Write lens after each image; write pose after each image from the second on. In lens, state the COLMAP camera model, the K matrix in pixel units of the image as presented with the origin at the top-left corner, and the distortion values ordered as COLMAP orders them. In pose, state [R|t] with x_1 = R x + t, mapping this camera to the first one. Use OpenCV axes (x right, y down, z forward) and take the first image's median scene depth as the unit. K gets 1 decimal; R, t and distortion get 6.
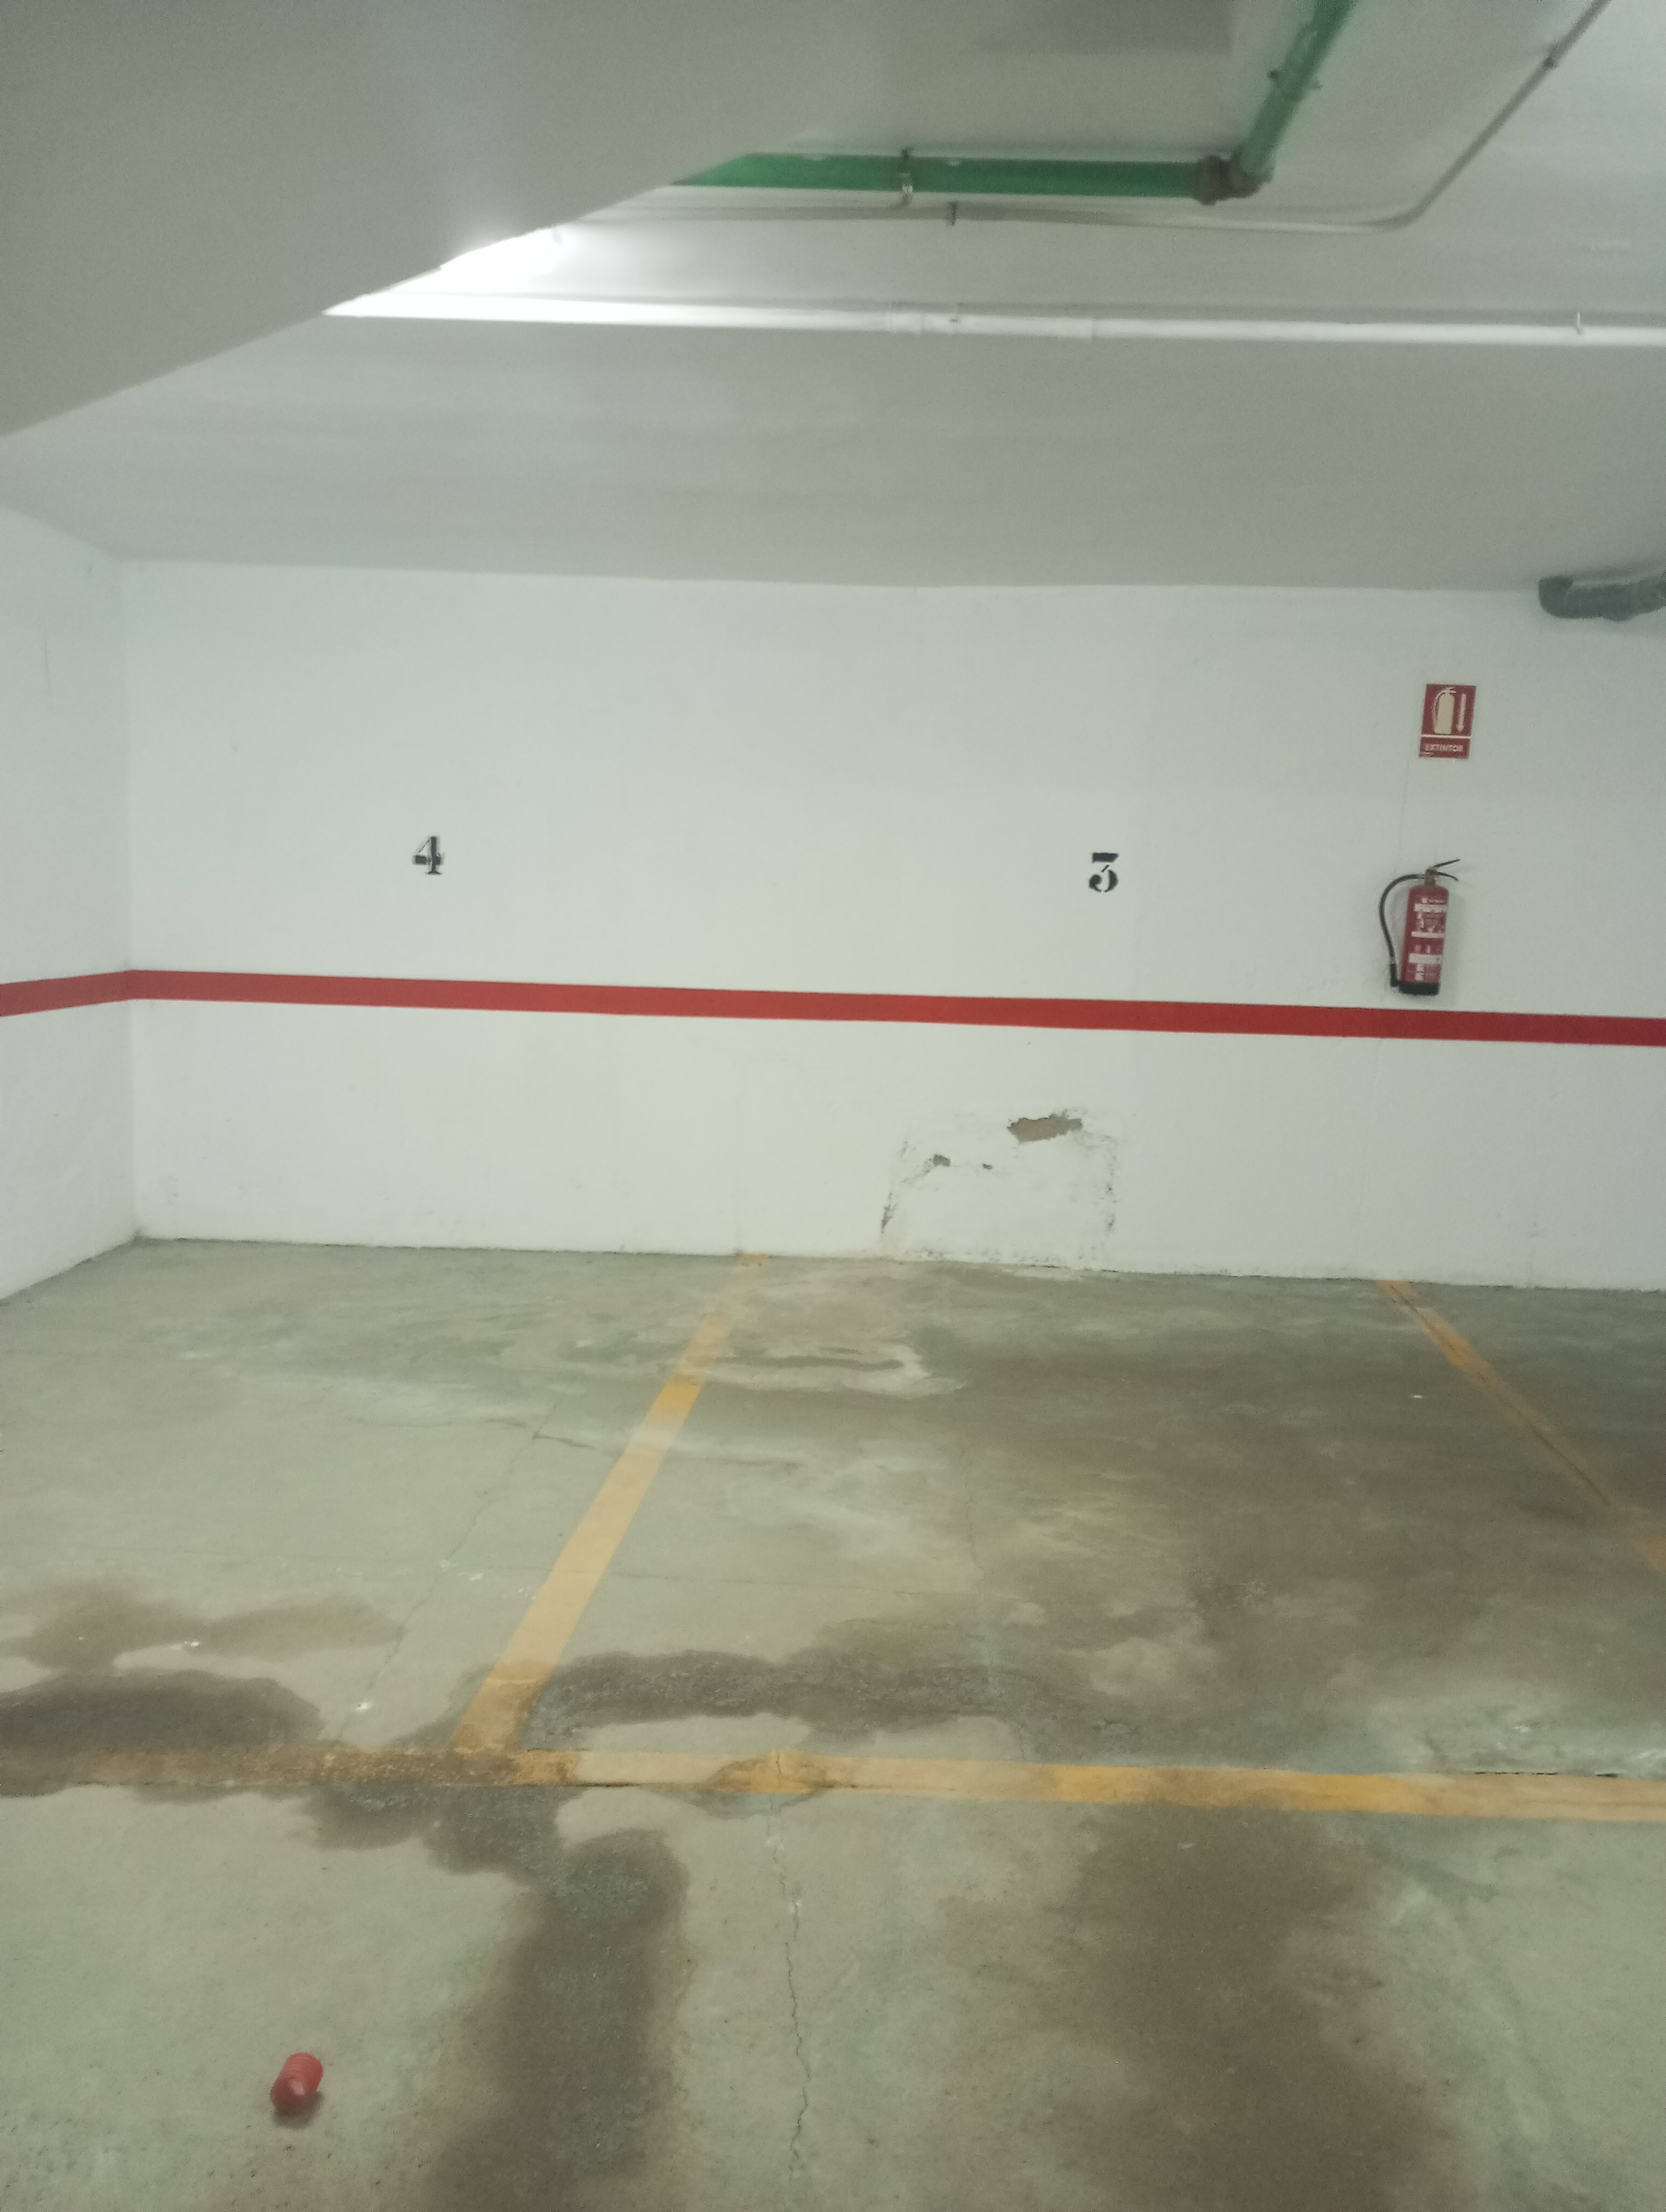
lens RADIAL K [[1766.0, 0, 822.5], [0, 1766.0, 1107.6], [0, 0, 1]] dist [0.062582, -0.029892]
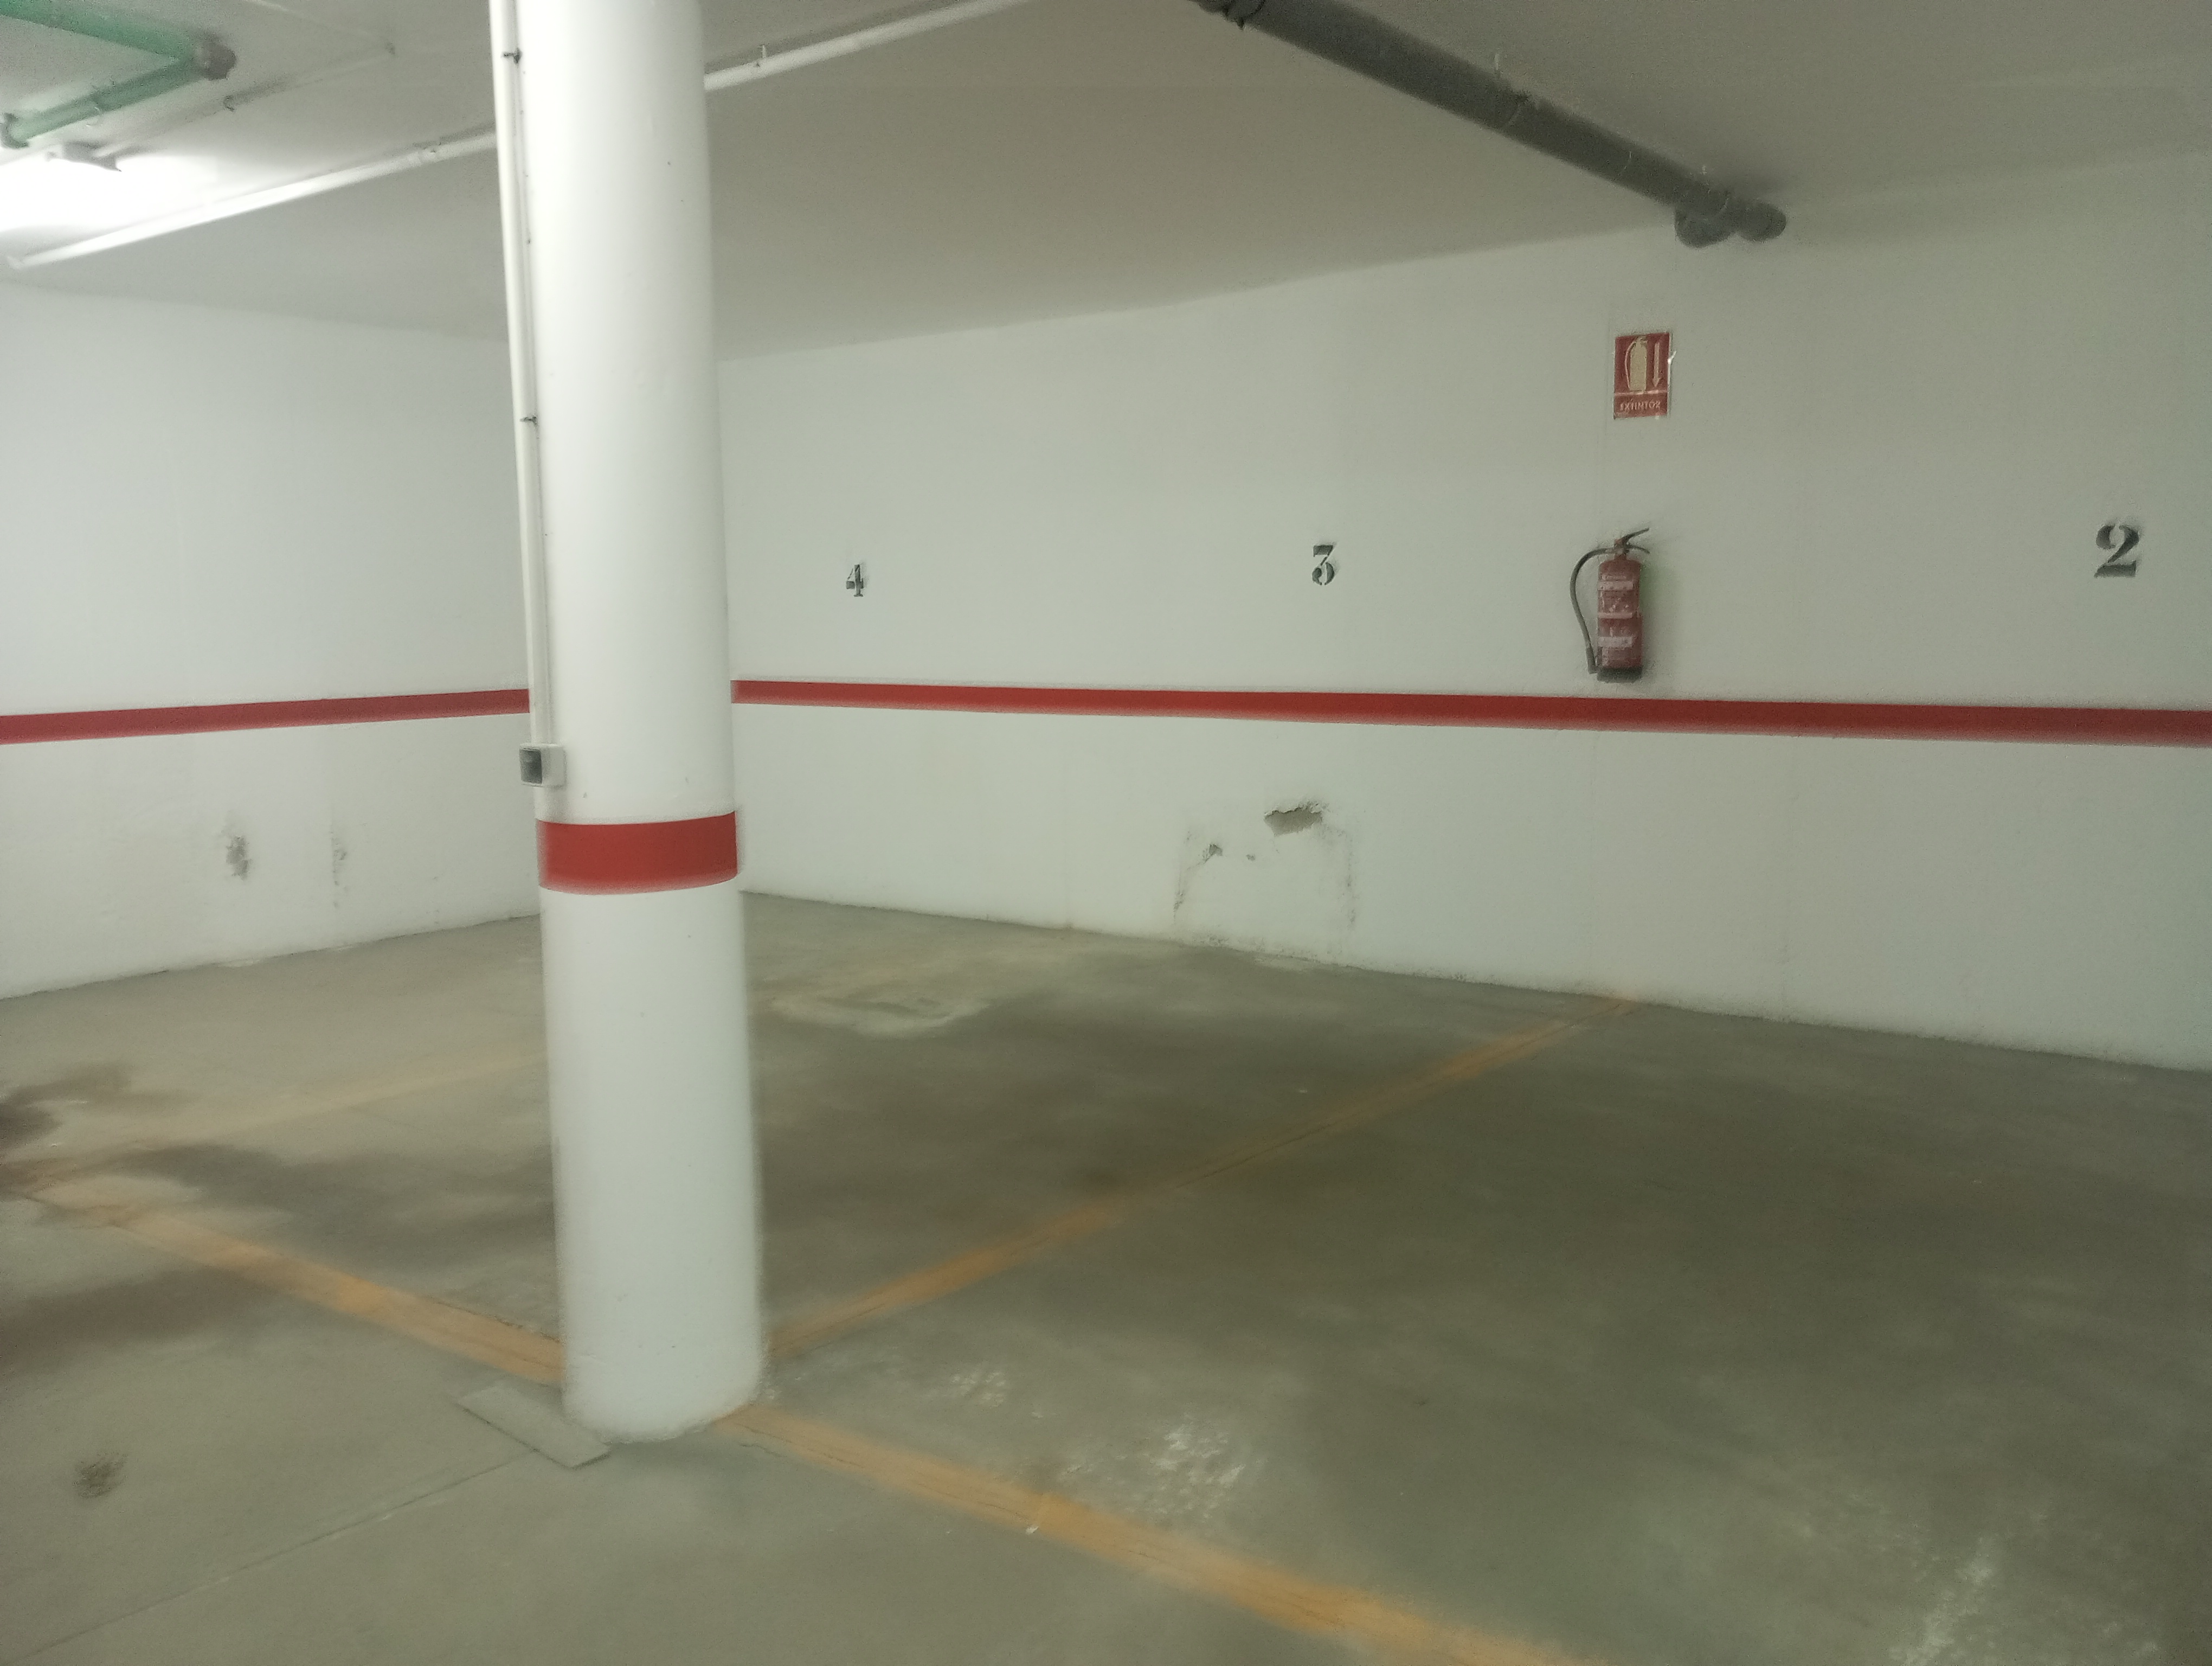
lens RADIAL K [[1766.0, 0, 1119.5], [0, 1766.0, 815.8], [0, 0, 1]] dist [0.062582, -0.029892]
pose [[0.820645, 0.025688, -0.570861, 0.651271], [-0.030587, 0.999532, 0.001007, 0.011903], [0.570620, 0.016635, 0.821046, 0.118165]]
